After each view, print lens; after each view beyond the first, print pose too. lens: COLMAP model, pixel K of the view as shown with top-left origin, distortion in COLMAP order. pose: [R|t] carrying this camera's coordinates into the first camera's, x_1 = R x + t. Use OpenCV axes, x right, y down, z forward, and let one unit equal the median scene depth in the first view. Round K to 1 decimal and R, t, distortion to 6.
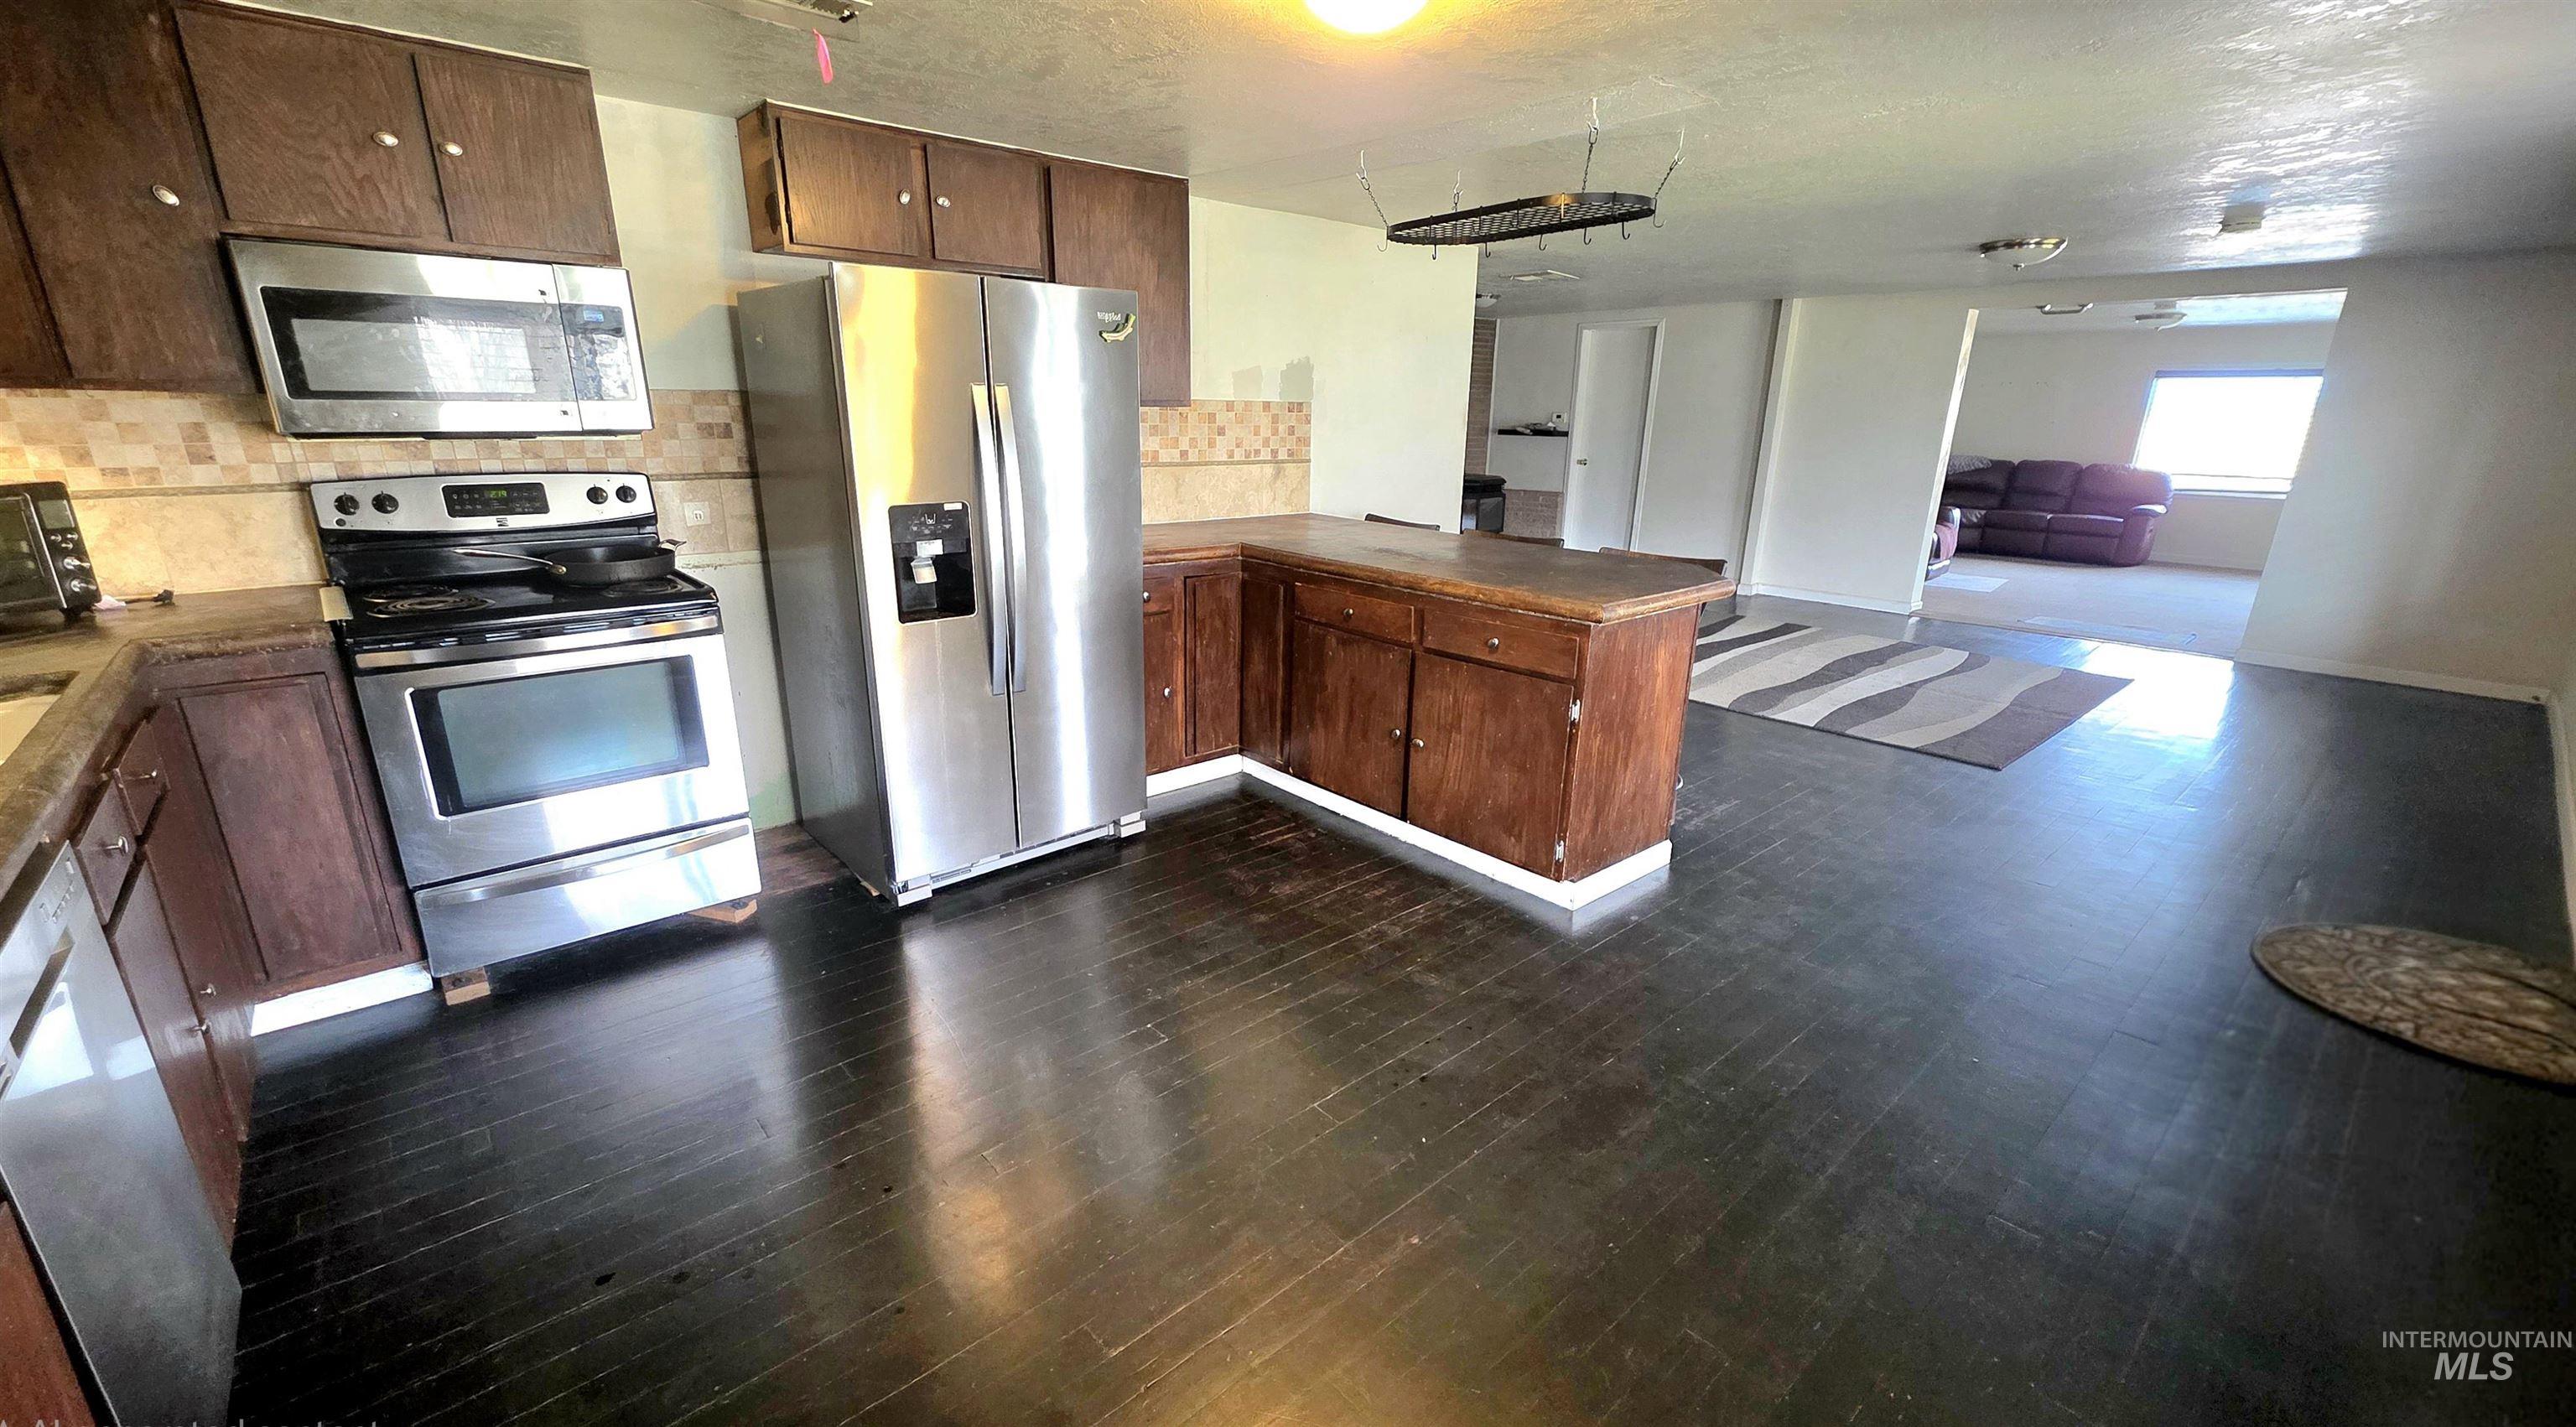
lens RADIAL K [[1033.3, 0, 1286.6], [0, 1033.3, 733.7], [0, 0, 1]] dist [-0.000151, -0.000219]
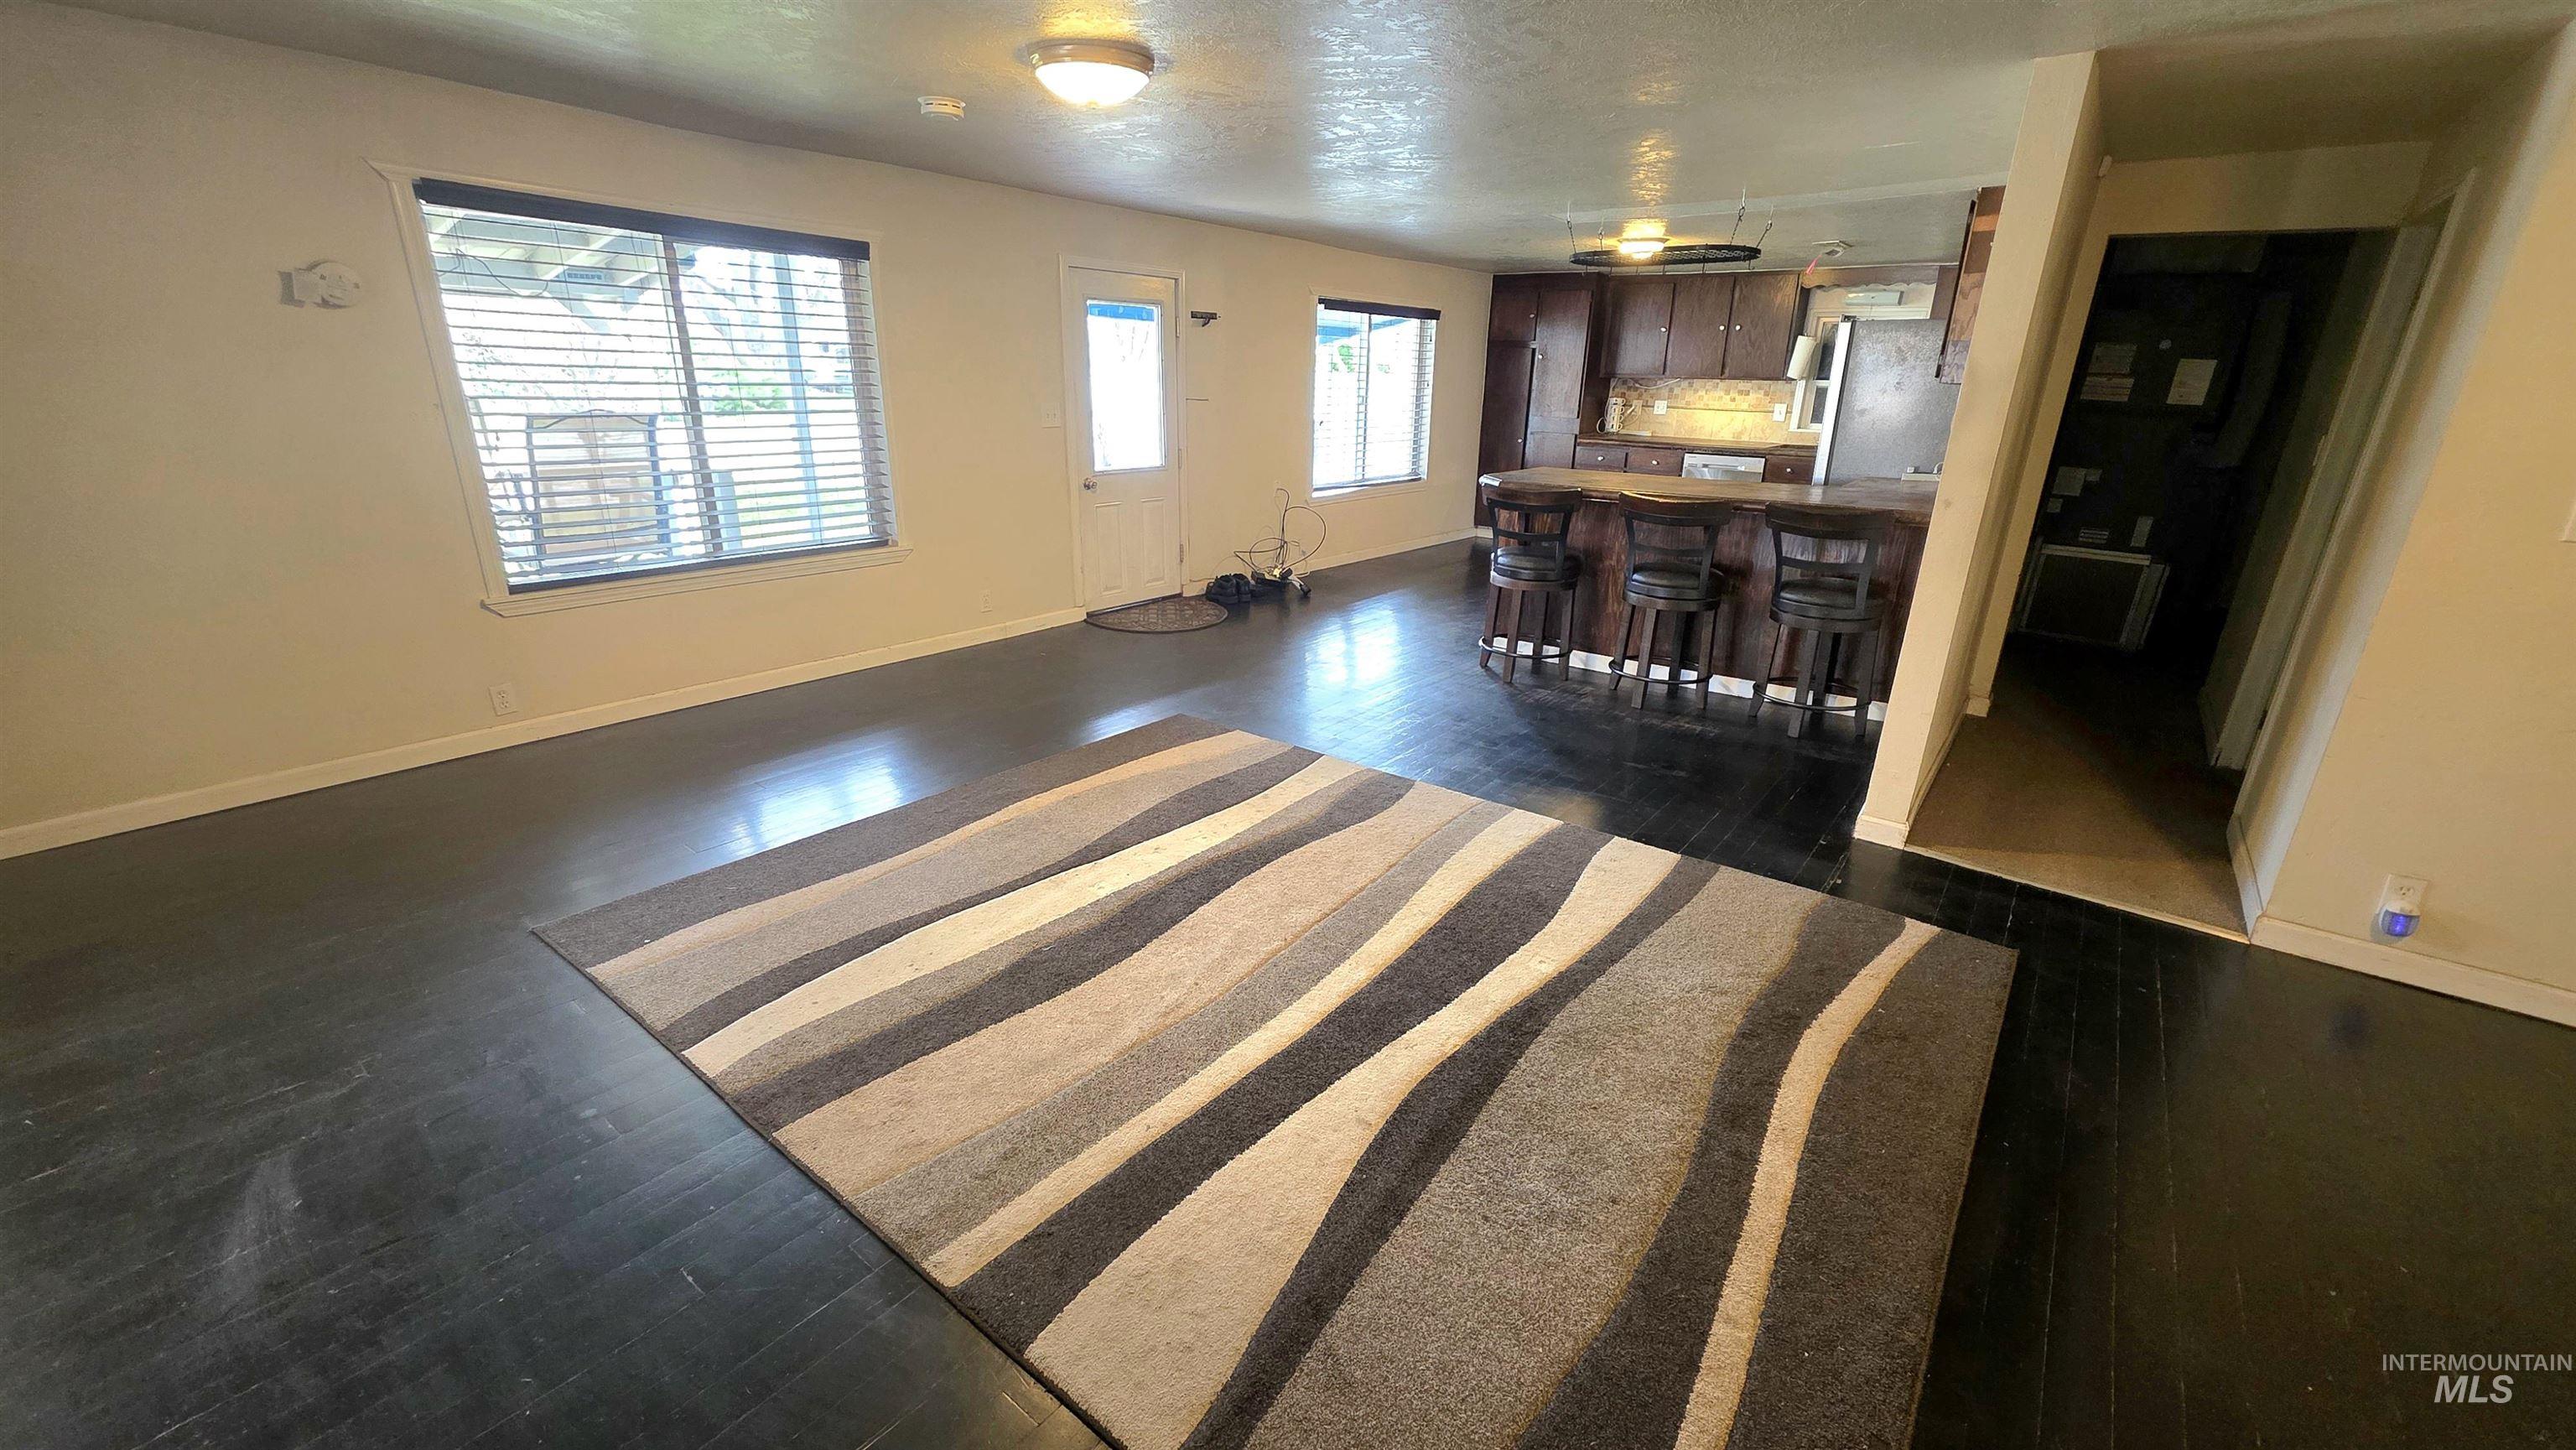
lens RADIAL K [[1033.4, 0, 1288.0], [0, 1033.4, 725.0], [0, 0, 1]] dist [0.007495, 0.000070]
pose [[-0.978867, 0.032823, -0.201847, 0.627851], [-0.094754, 0.801887, 0.589915, -0.453330], [0.181221, 0.596574, -0.781830, 1.449476]]
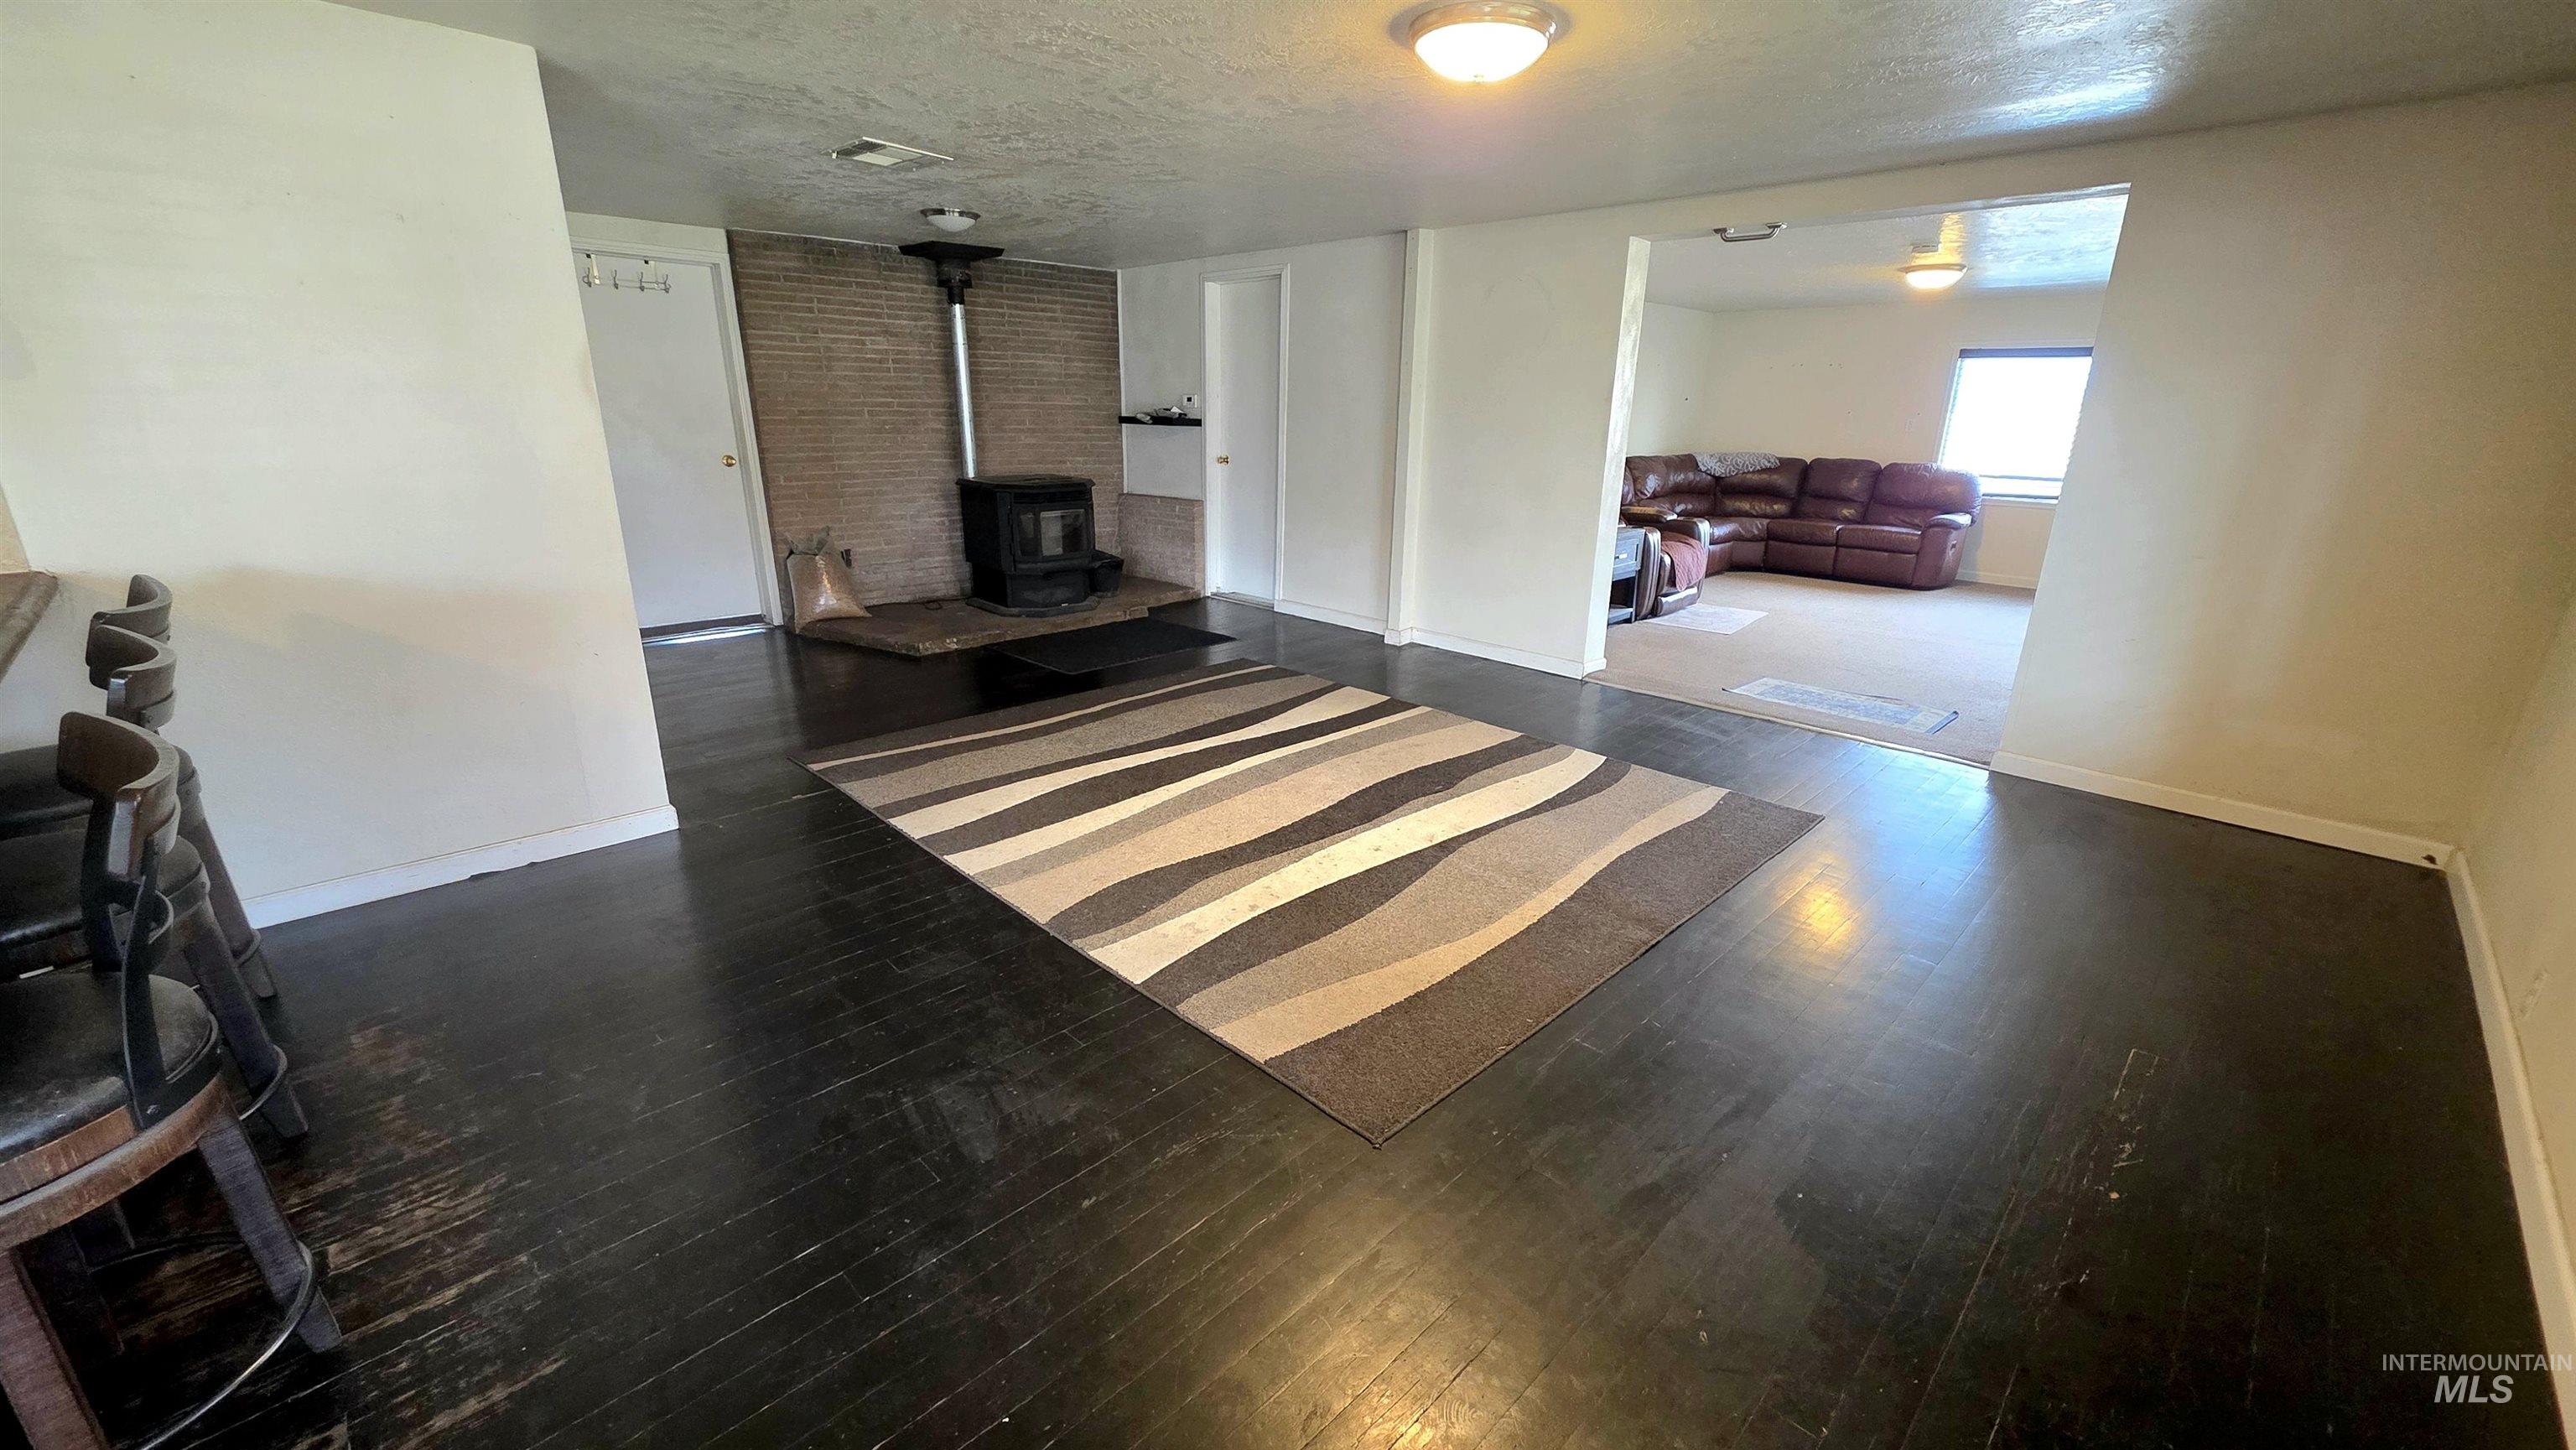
lens RADIAL K [[1033.4, 0, 1288.0], [0, 1033.4, 725.0], [0, 0, 1]] dist [0.007495, 0.000070]
pose [[0.997660, -0.013642, 0.067000, 0.494239], [0.013600, 0.999907, 0.001076, -0.122483], [-0.067009, -0.000162, 0.997752, 0.428249]]
